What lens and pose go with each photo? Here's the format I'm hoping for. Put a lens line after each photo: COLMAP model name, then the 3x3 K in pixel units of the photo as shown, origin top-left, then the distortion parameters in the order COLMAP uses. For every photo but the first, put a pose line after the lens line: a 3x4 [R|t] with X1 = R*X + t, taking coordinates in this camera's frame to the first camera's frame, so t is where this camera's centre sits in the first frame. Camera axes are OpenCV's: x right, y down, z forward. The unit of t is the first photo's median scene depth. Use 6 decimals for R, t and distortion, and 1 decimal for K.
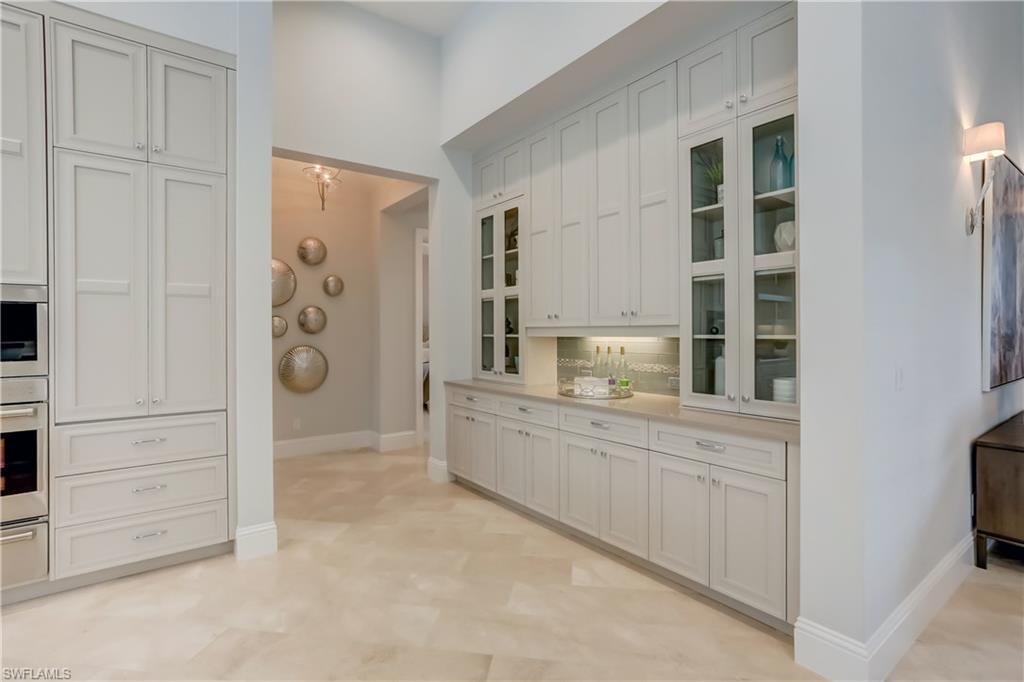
lens RADIAL K [[493.6, 0, 511.2], [0, 493.6, 334.9], [0, 0, 1]] dist [0.000717, 0.001519]
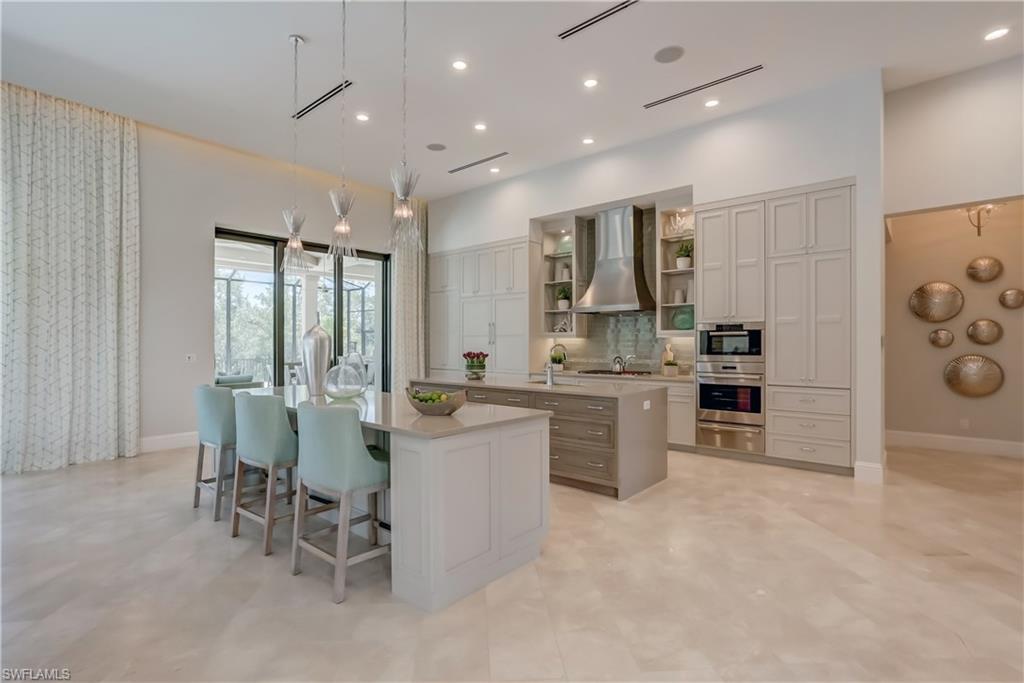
lens RADIAL K [[493.8, 0, 505.6], [0, 493.8, 345.1], [0, 0, 1]] dist [-0.020666, 0.013142]
pose [[0.213187, 0.001338, -0.977011, 0.798771], [-0.006394, 0.999980, -0.000025, 0.010572], [0.976991, 0.006253, 0.213191, -0.497923]]
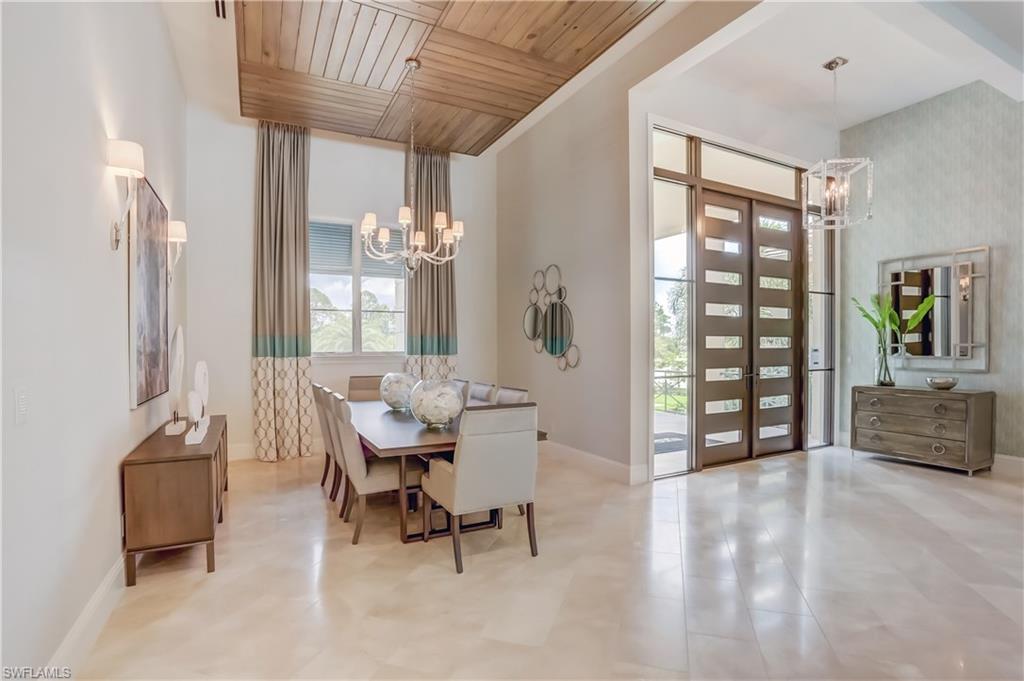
lens RADIAL K [[507.0, 0, 515.7], [0, 507.0, 352.7], [0, 0, 1]] dist [-0.019311, 0.001764]
pose [[0.168651, -0.007038, 0.985651, 0.087503], [0.007546, 0.999954, 0.005849, -0.000899], [-0.985647, 0.006451, 0.168696, 0.059759]]
